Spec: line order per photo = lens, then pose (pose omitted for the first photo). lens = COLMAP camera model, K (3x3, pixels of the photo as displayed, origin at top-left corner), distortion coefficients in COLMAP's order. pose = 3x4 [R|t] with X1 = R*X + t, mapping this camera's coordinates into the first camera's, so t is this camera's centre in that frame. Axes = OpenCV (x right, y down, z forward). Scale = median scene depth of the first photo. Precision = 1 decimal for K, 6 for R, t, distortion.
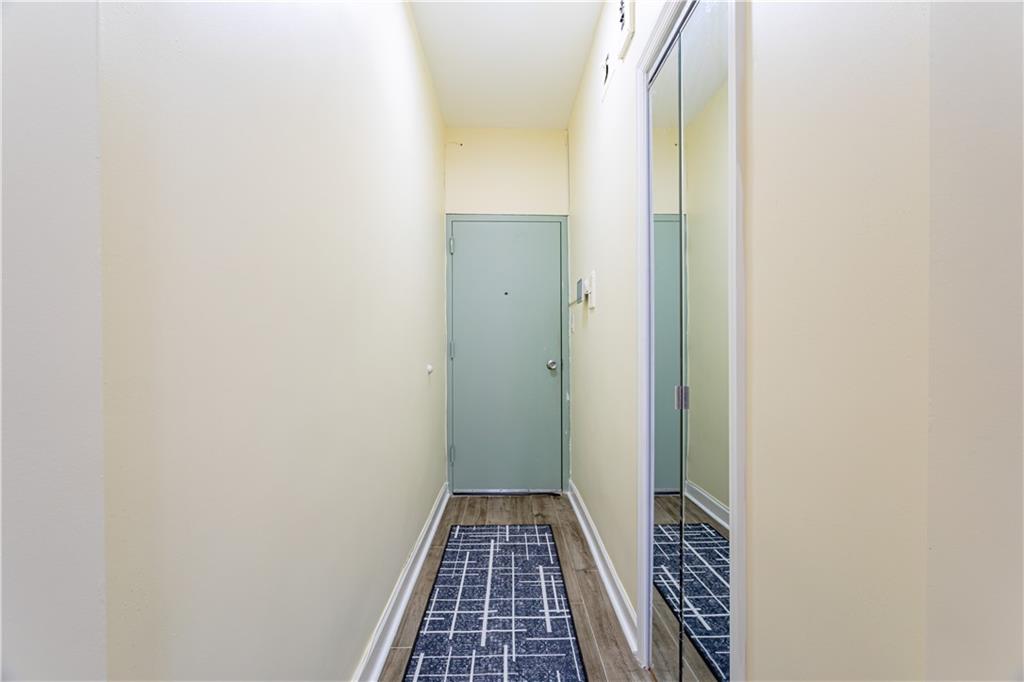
lens RADIAL K [[491.4, 0, 510.0], [0, 491.4, 347.4], [0, 0, 1]] dist [0.001782, 0.000662]
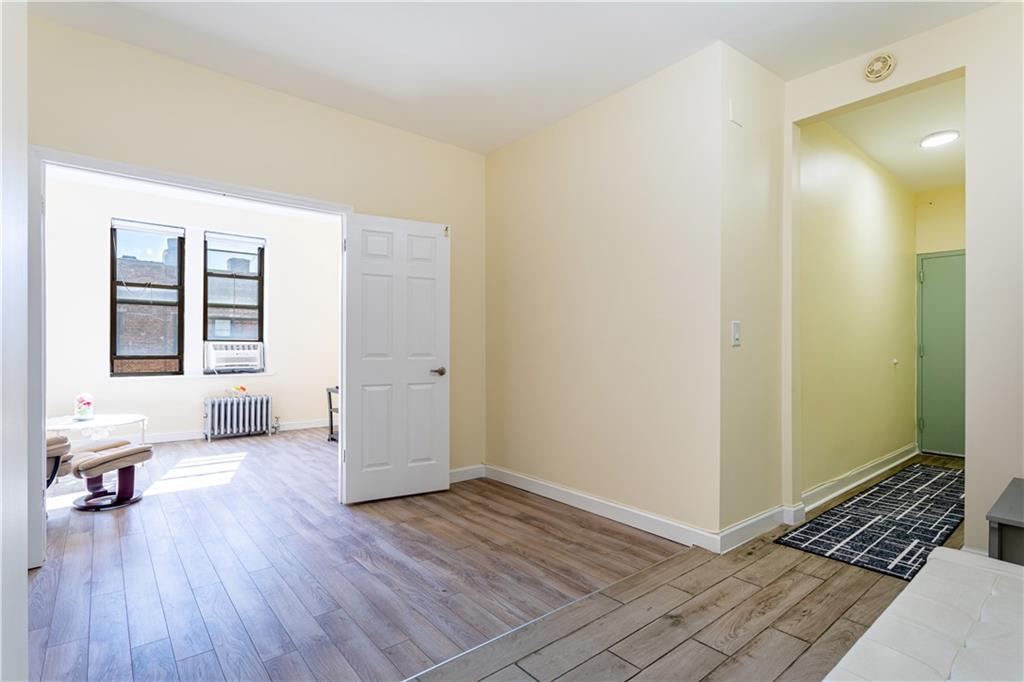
lens RADIAL K [[491.4, 0, 510.0], [0, 491.4, 347.4], [0, 0, 1]] dist [0.001782, 0.000662]
pose [[0.639480, 0.005196, -0.768790, 0.392857], [-0.002492, 0.999986, 0.004686, -0.002589], [0.768804, -0.001081, 0.639484, -0.530764]]
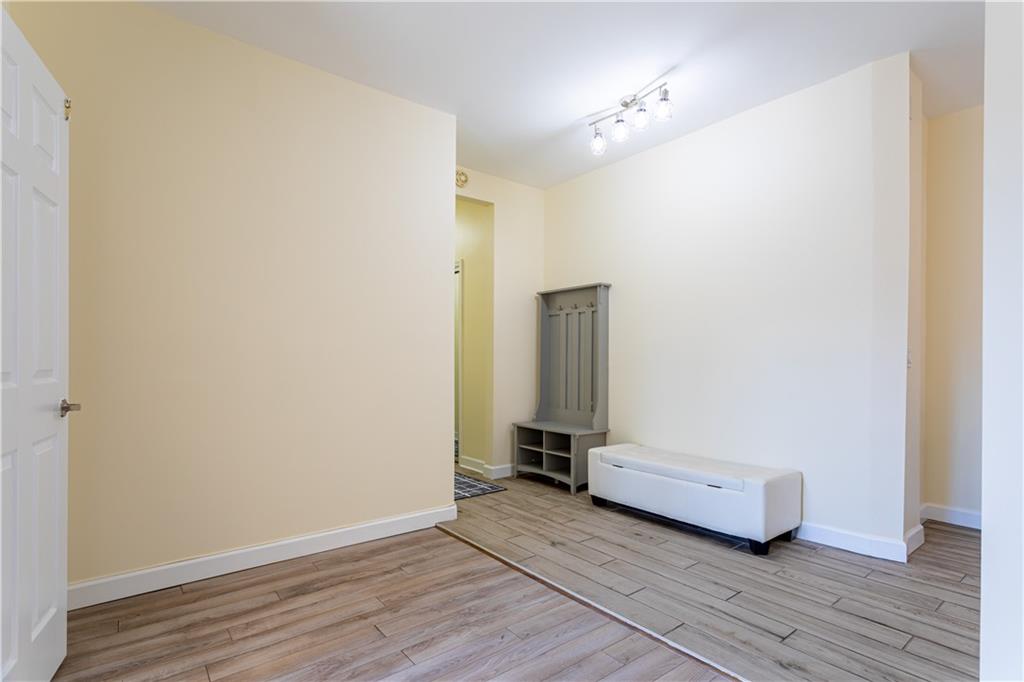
lens RADIAL K [[499.1, 0, 512.4], [0, 499.1, 359.2], [0, 0, 1]] dist [0.002033, 0.000461]
pose [[0.788645, 0.006913, 0.614810, -1.084224], [-0.008170, 0.999966, -0.000764, 0.007873], [-0.614795, -0.004420, 0.788675, -0.710046]]
